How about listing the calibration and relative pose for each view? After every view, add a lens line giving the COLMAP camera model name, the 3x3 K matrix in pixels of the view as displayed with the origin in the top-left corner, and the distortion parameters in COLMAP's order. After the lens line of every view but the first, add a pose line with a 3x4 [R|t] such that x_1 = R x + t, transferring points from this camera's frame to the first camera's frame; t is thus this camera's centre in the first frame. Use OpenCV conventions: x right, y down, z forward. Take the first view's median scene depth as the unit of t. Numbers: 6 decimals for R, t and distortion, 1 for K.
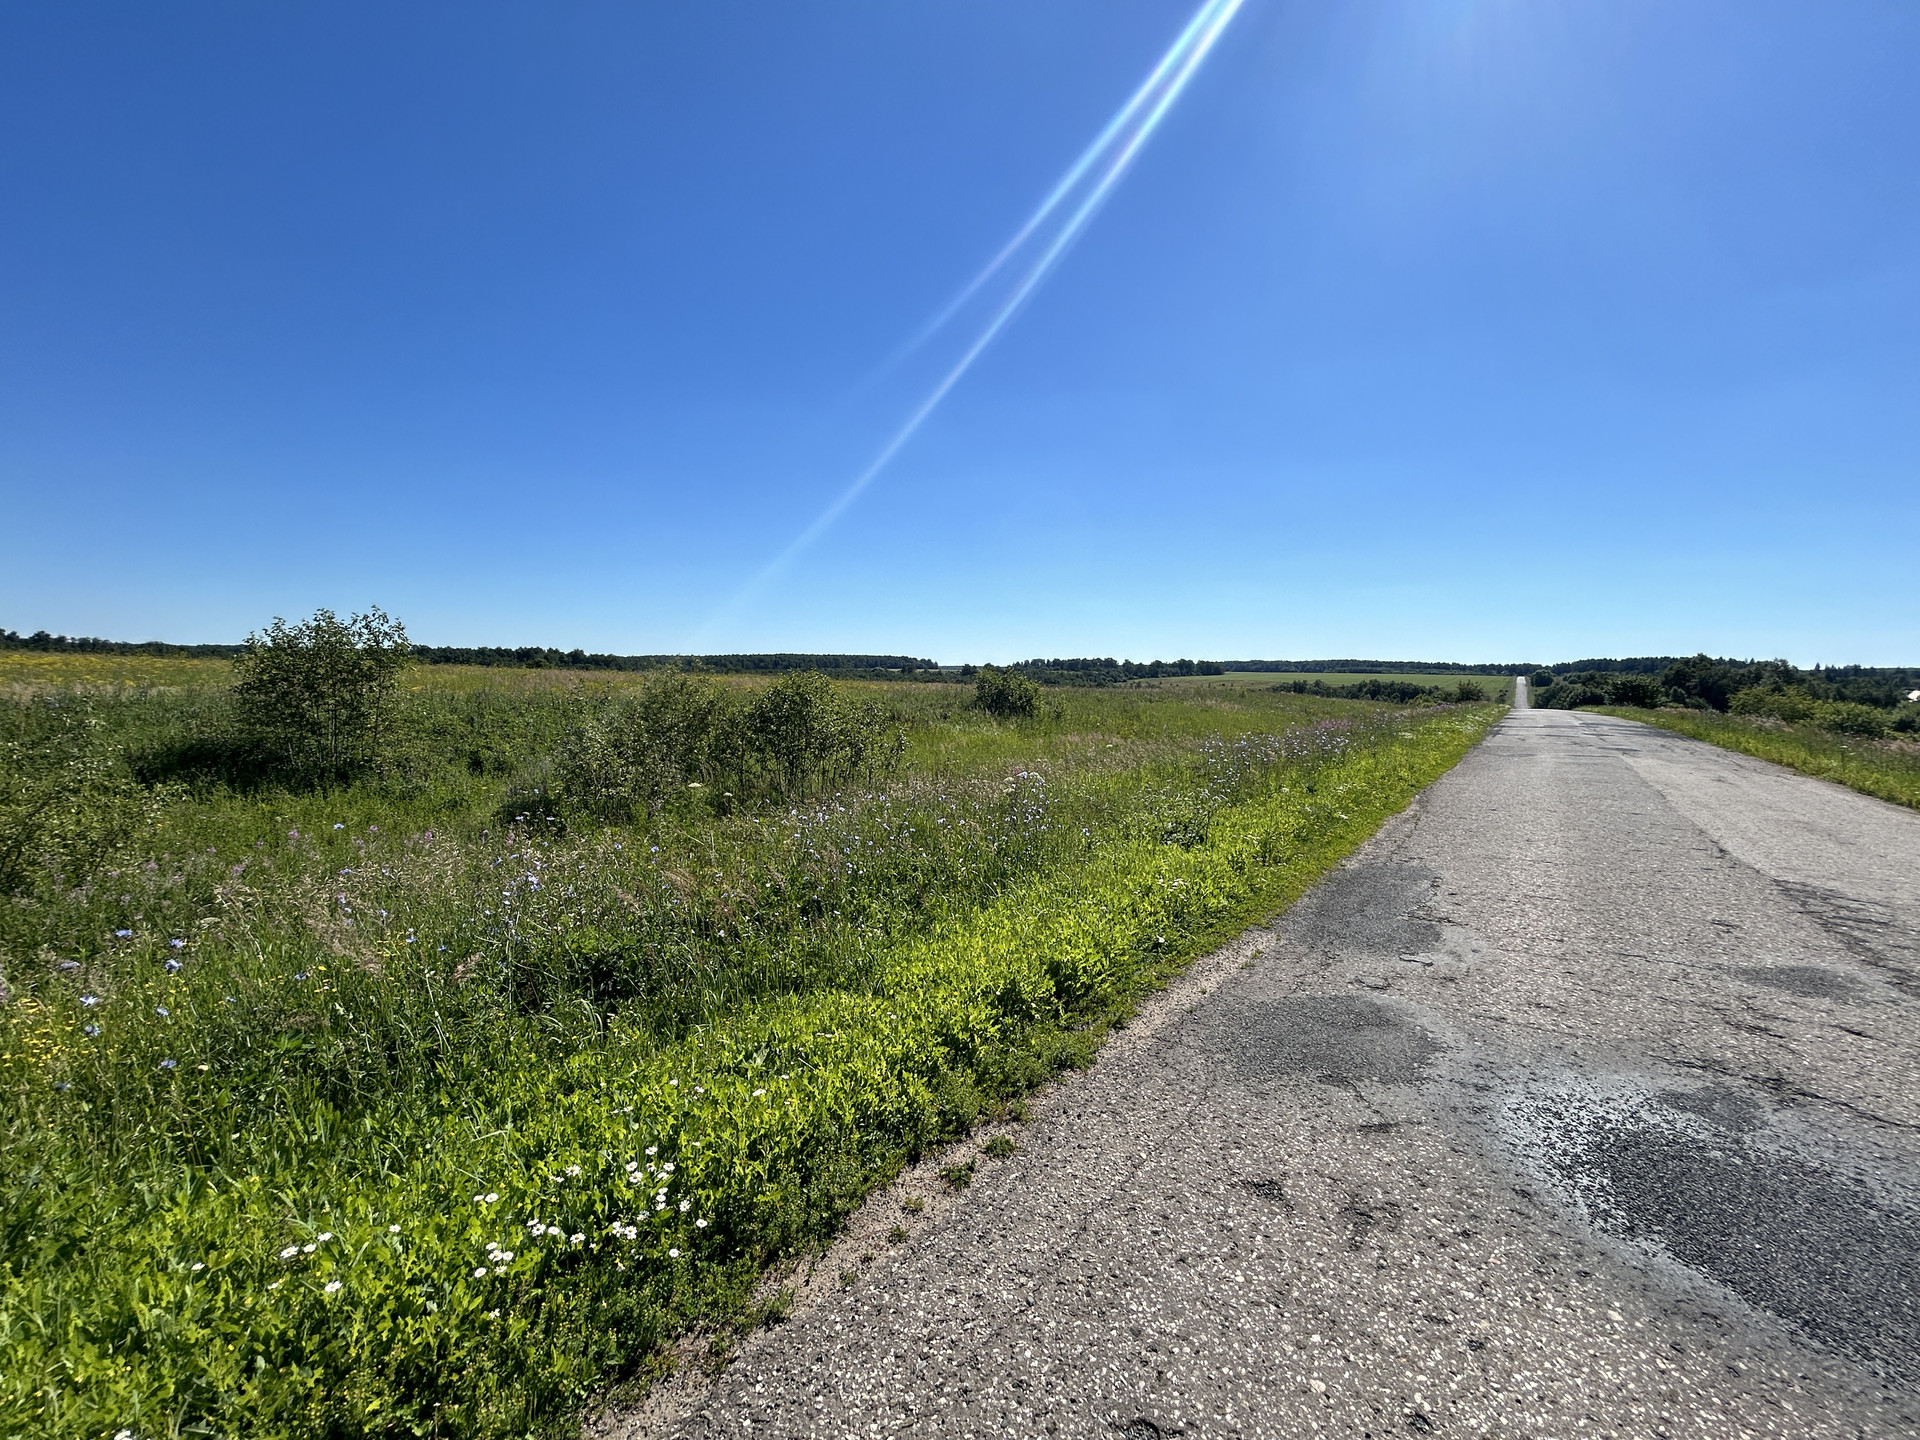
lens RADIAL K [[768.7, 0, 957.5], [0, 768.7, 708.0], [0, 0, 1]] dist [-0.001968, 0.000830]
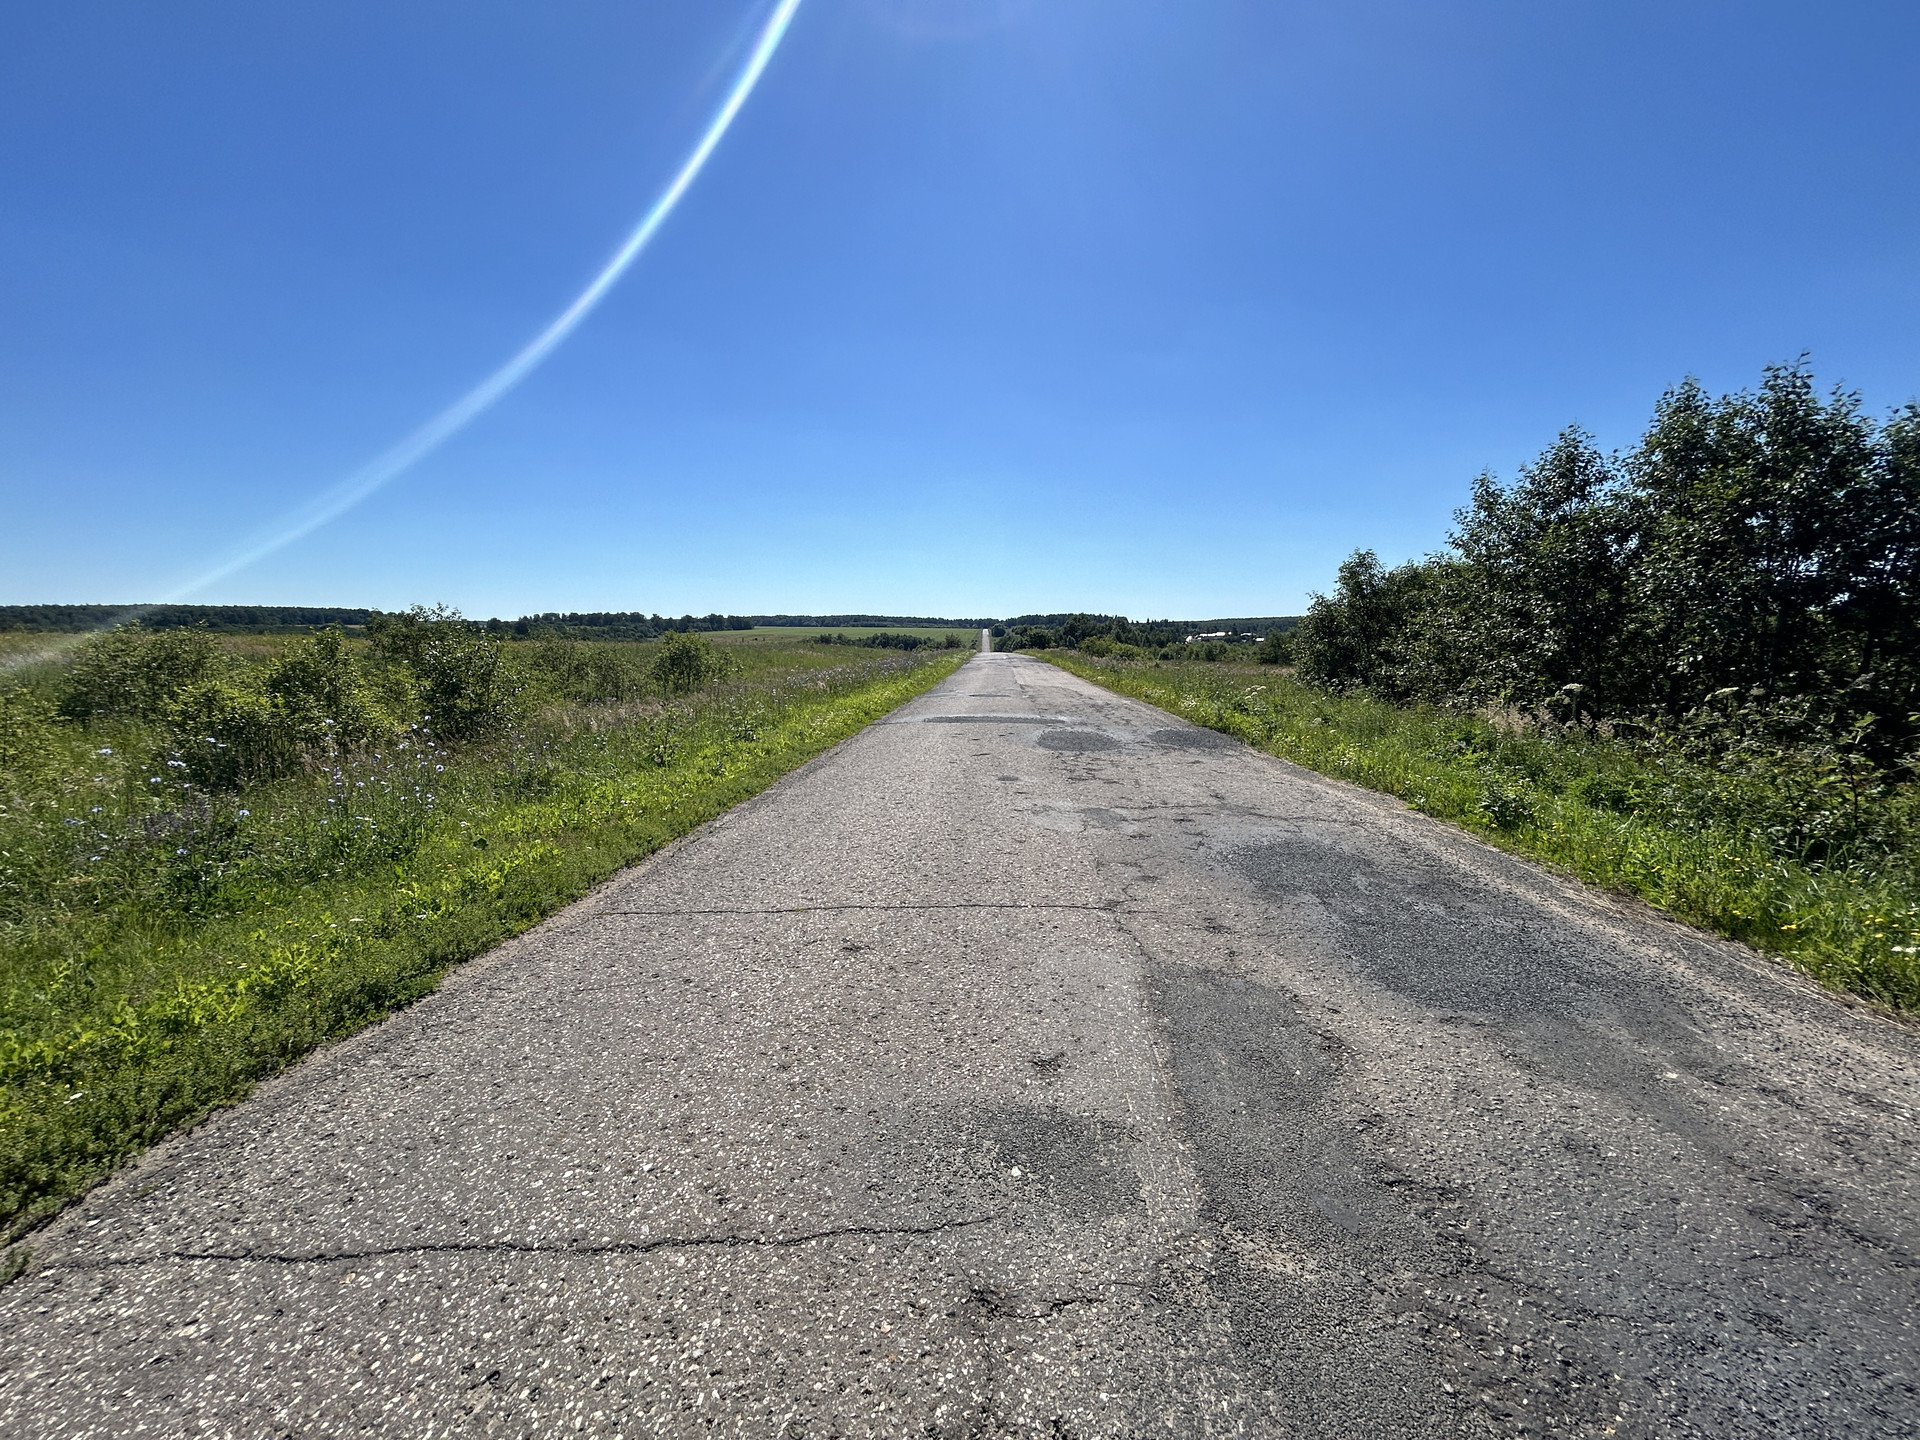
lens RADIAL K [[768.7, 0, 944.5], [0, 768.7, 707.1], [0, 0, 1]] dist [-0.001968, 0.000830]
pose [[0.836974, -0.062578, 0.543653, -0.686236], [0.031200, 0.997281, 0.066760, 0.032086], [-0.546353, -0.038914, 0.836651, -0.995092]]
